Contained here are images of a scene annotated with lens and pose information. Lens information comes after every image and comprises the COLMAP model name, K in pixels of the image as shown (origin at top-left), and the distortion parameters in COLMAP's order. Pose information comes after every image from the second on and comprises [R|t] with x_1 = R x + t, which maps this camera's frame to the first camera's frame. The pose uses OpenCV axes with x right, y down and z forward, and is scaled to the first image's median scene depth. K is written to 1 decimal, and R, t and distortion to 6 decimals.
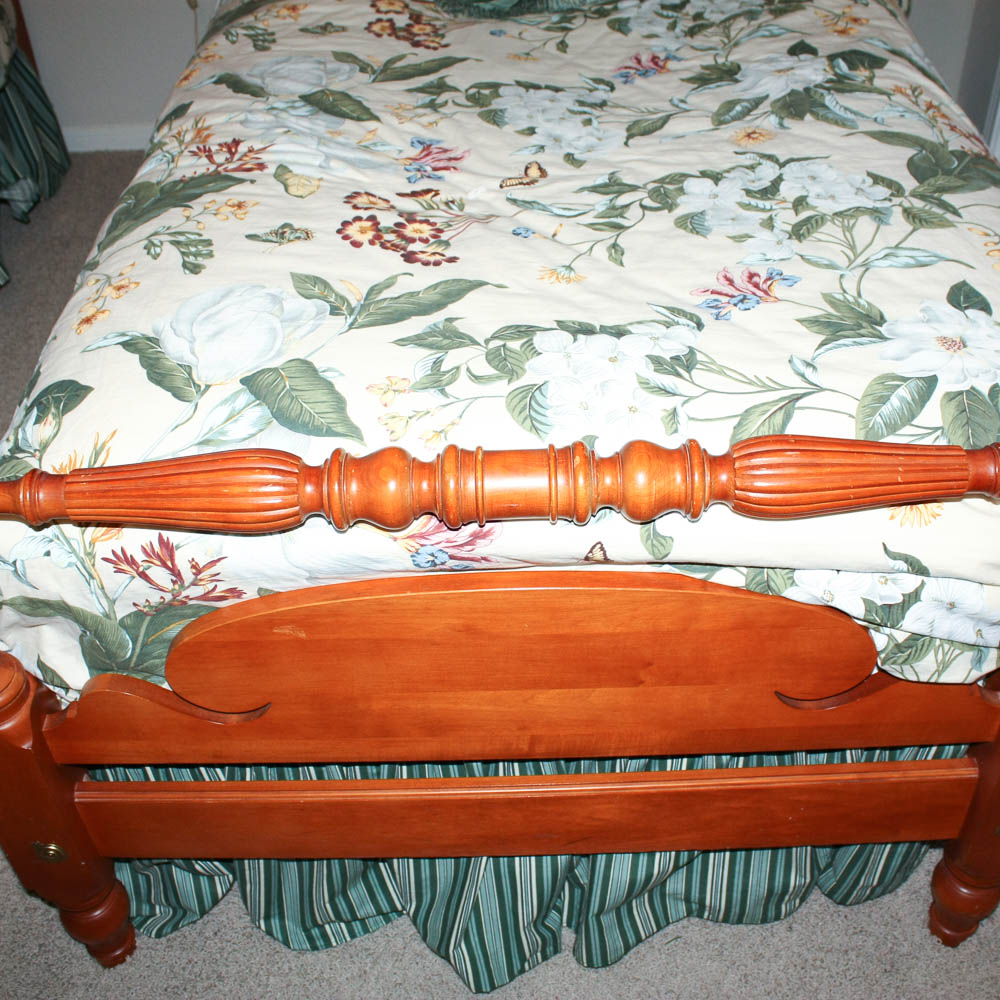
lens RADIAL K [[1277.4, 0, 529.7], [0, 1277.4, 500.6], [0, 0, 1]] dist [-0.182637, 0.167155]
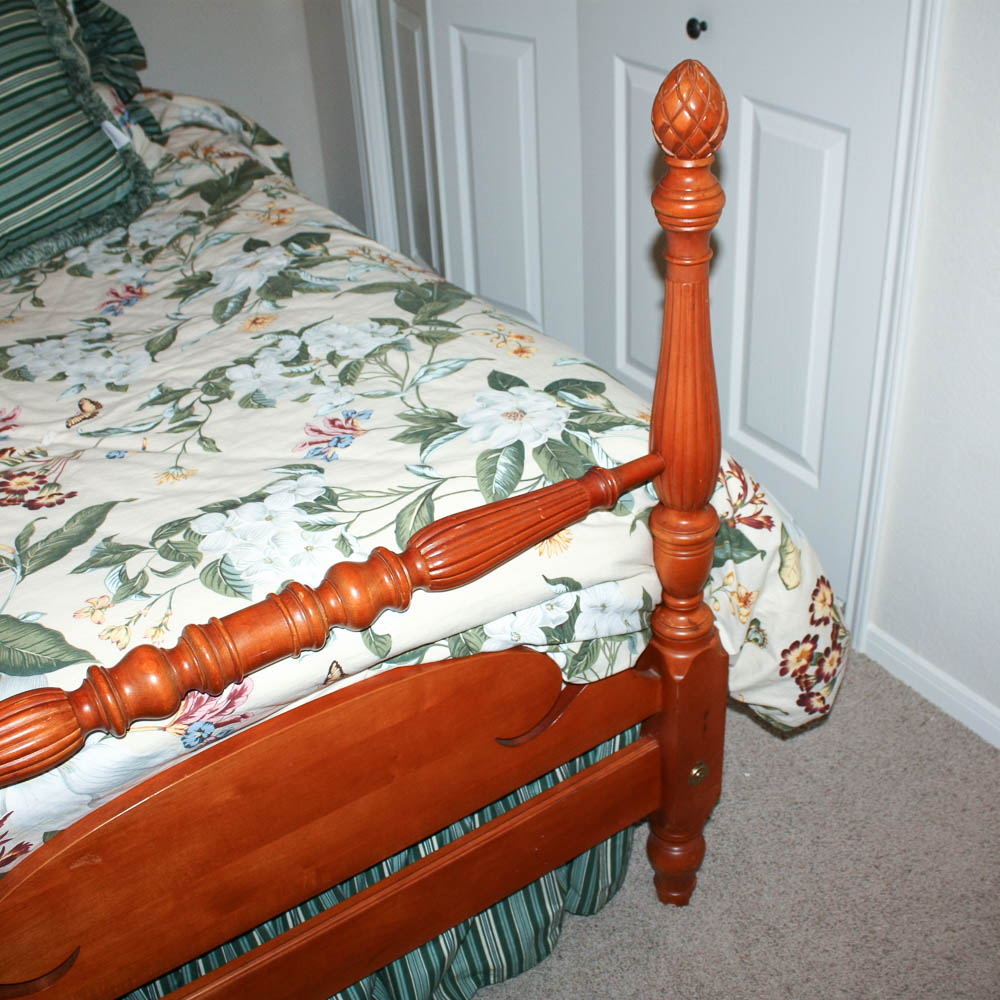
lens RADIAL K [[1260.5, 0, 532.6], [0, 1260.5, 484.2], [0, 0, 1]] dist [-0.159671, 0.105798]
pose [[0.830921, -0.317086, 0.457195, -0.237714], [0.391510, 0.917070, -0.075511, 0.037852], [-0.395336, 0.241740, 0.886155, -0.093361]]
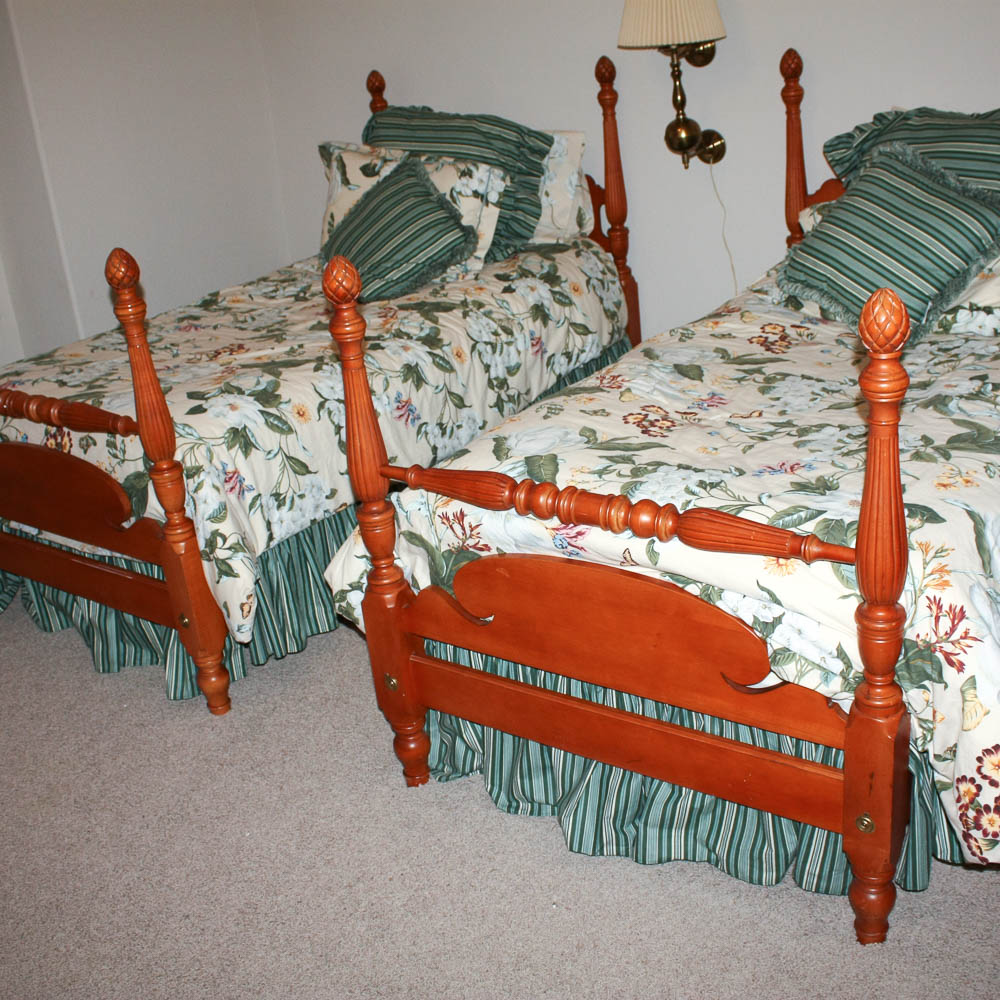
lens RADIAL K [[1290.9, 0, 500.0], [0, 1290.9, 500.0], [0, 0, 1]] dist [-0.161338, 0.149143]
pose [[0.801220, 0.177371, -0.571477, 0.966225], [-0.330180, 0.927548, -0.175032, 0.356459], [0.499027, 0.328930, 0.801734, -0.717318]]
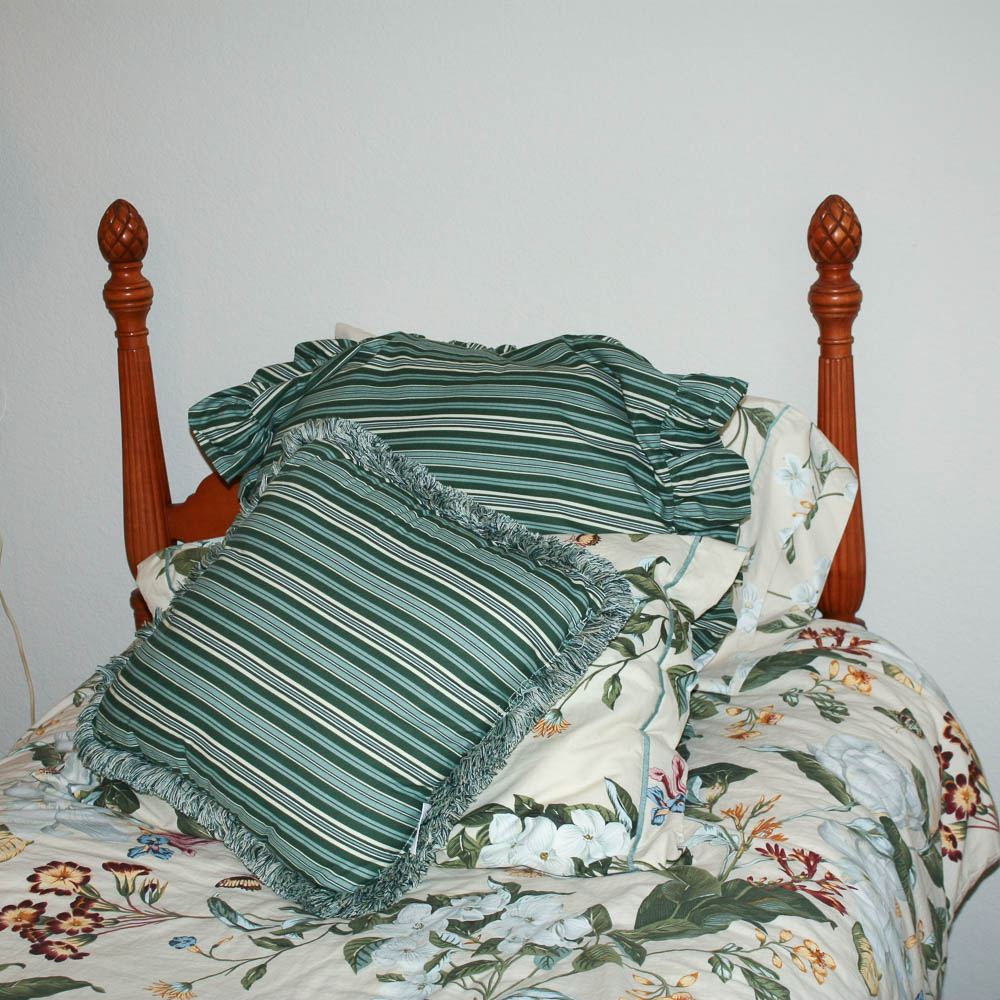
lens RADIAL K [[2091.6, 0, 500.0], [0, 2091.6, 500.0], [0, 0, 1]] dist [-0.022137, -0.017431]
pose [[0.954897, 0.058986, -0.291018, 0.694324], [-0.185688, 0.883417, -0.430226, -0.226143], [0.231713, 0.464860, 0.854526, 0.005342]]
